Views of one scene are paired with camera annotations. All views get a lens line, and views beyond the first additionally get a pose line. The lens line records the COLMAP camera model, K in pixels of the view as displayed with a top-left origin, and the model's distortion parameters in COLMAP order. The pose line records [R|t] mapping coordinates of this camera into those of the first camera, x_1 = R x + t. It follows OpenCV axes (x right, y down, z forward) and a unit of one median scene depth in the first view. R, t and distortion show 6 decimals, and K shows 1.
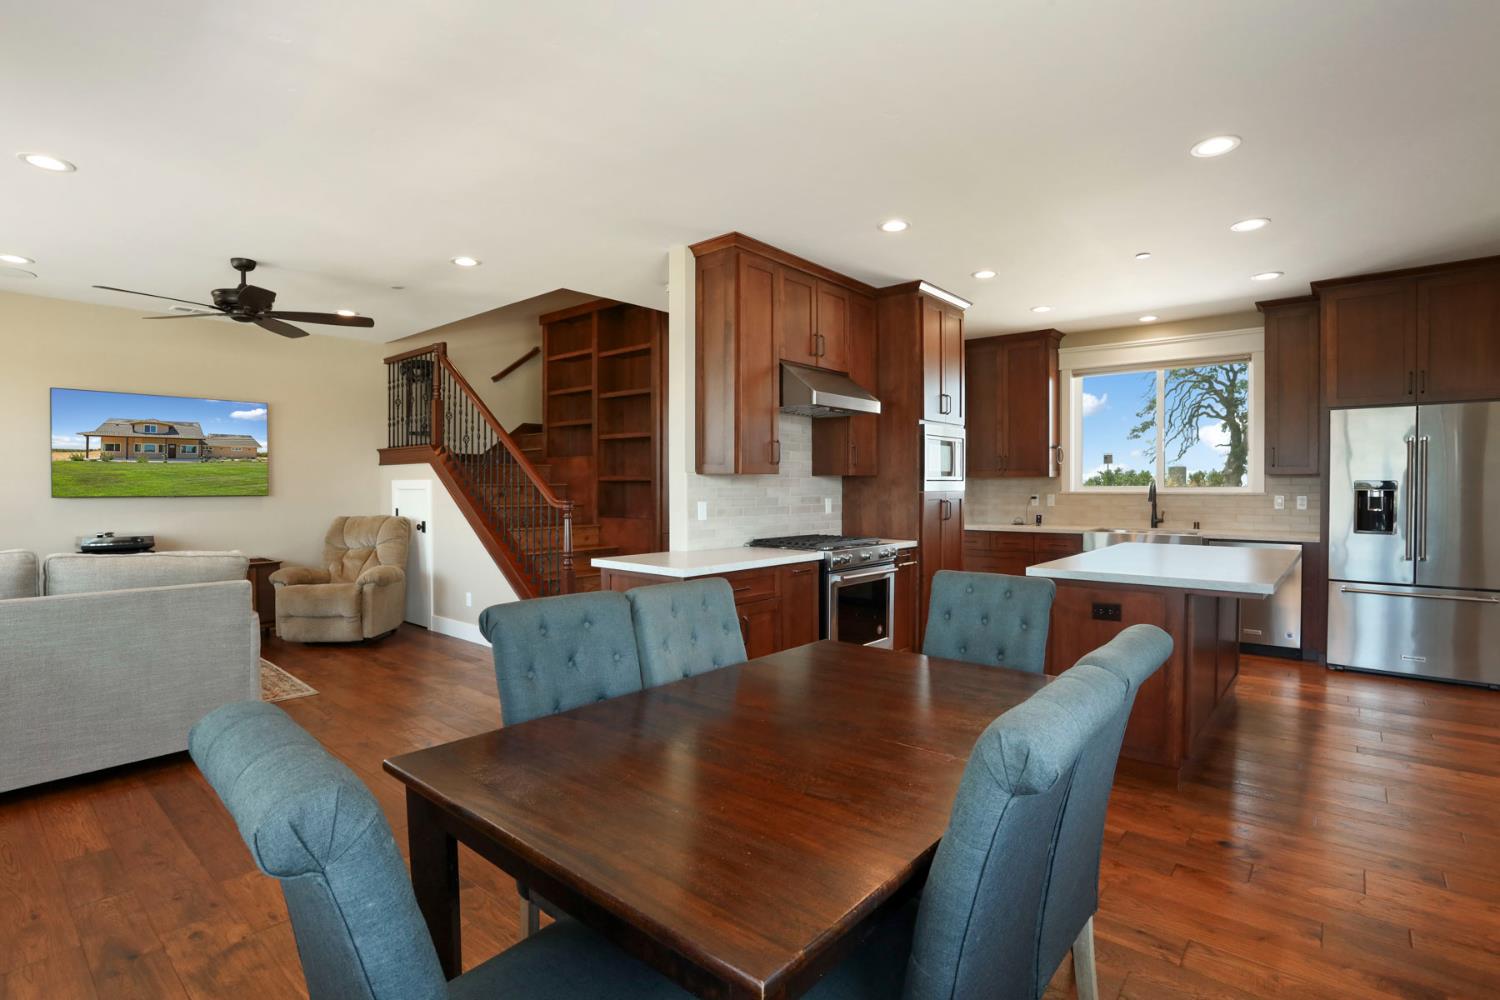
lens RADIAL K [[733.6, 0, 754.2], [0, 733.6, 497.9], [0, 0, 1]] dist [-0.014562, 0.007070]
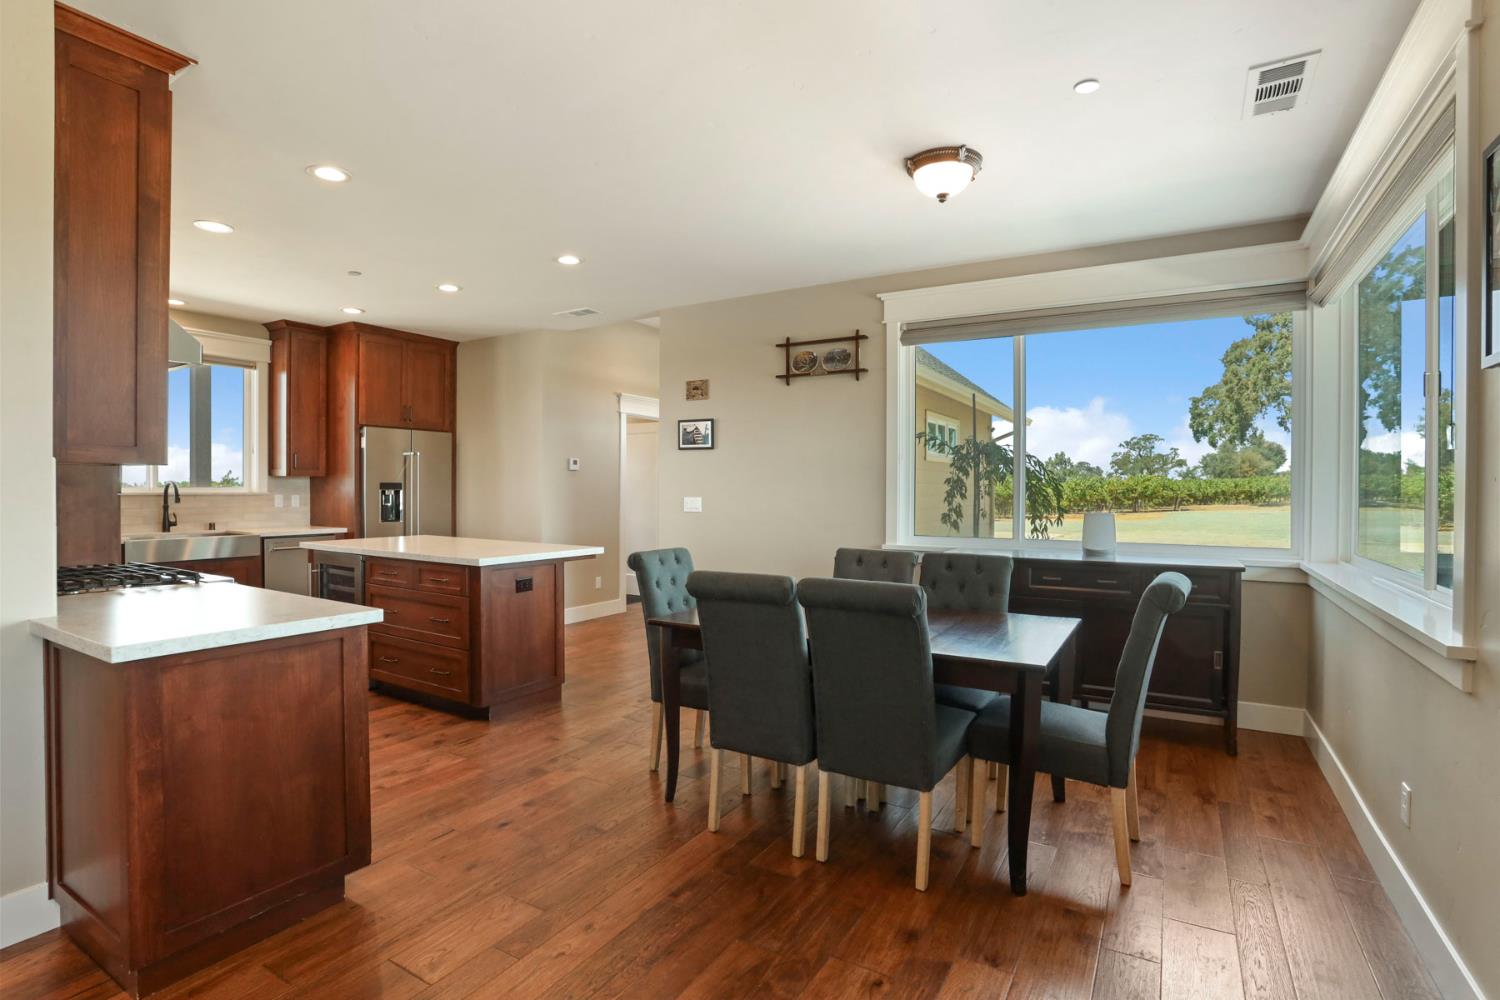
lens RADIAL K [[733.6, 0, 721.4], [0, 733.6, 502.8], [0, 0, 1]] dist [-0.014562, 0.007070]
pose [[-0.094399, -0.021593, 0.995300, -0.498454], [0.013392, 0.999647, 0.022957, -0.008265], [-0.995444, 0.015496, -0.094076, 0.469002]]
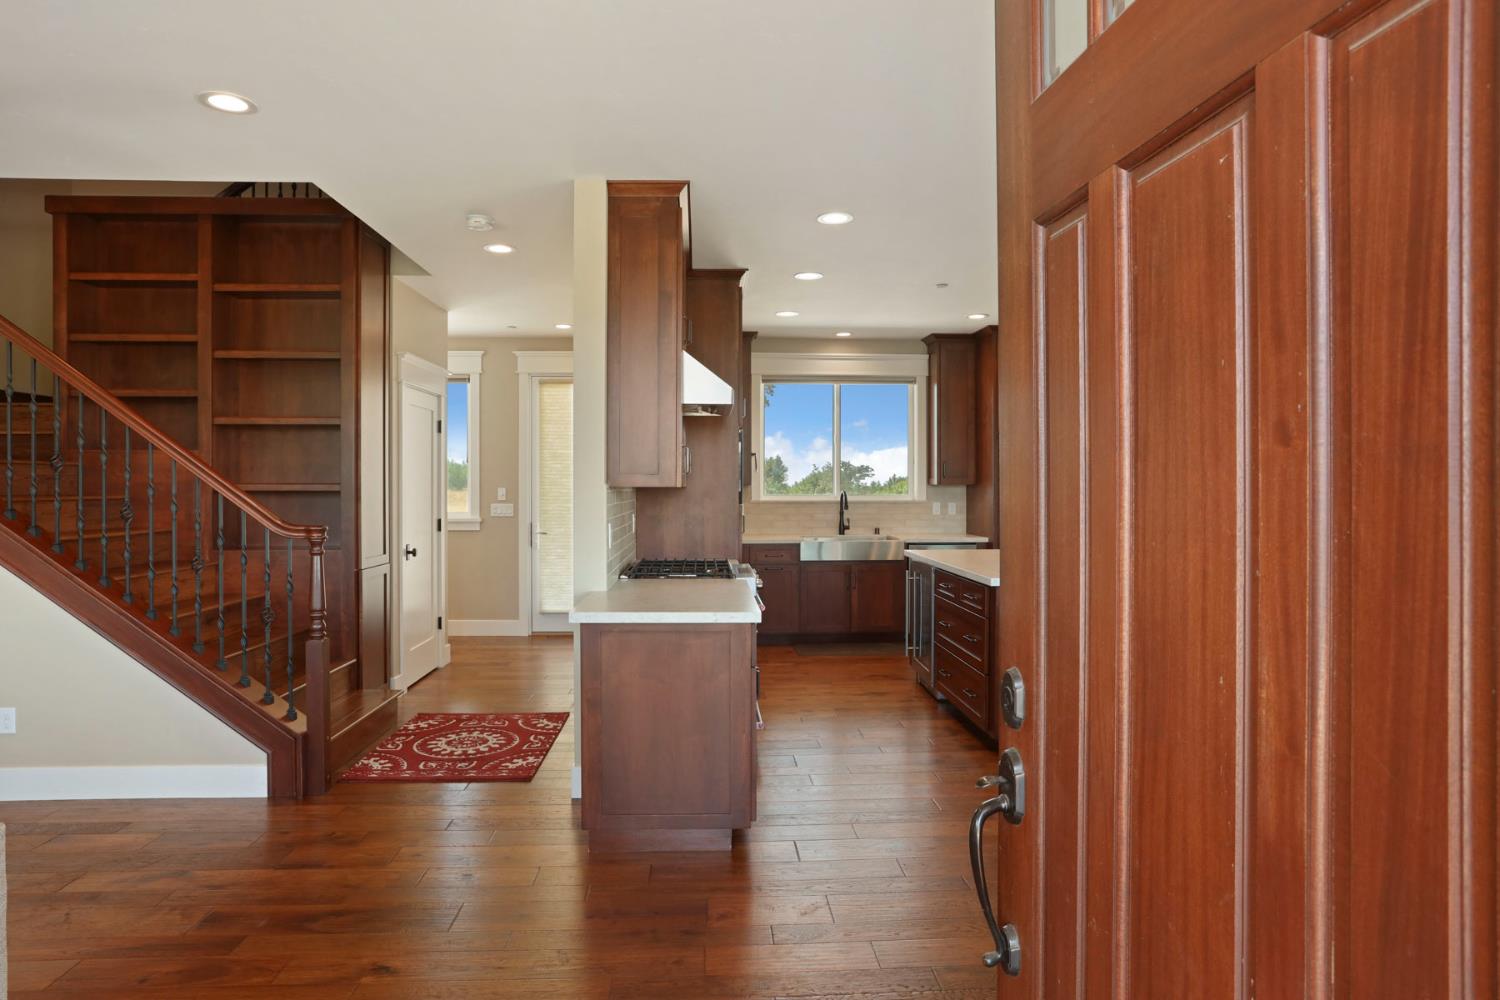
lens RADIAL K [[873.3, 0, 747.5], [0, 873.3, 487.4], [0, 0, 1]] dist [-0.000132, -0.000893]
pose [[0.744157, -0.000638, 0.668004, -0.455577], [0.011407, 0.999866, -0.011752, -0.015963], [-0.667907, 0.016365, 0.744065, 0.191853]]
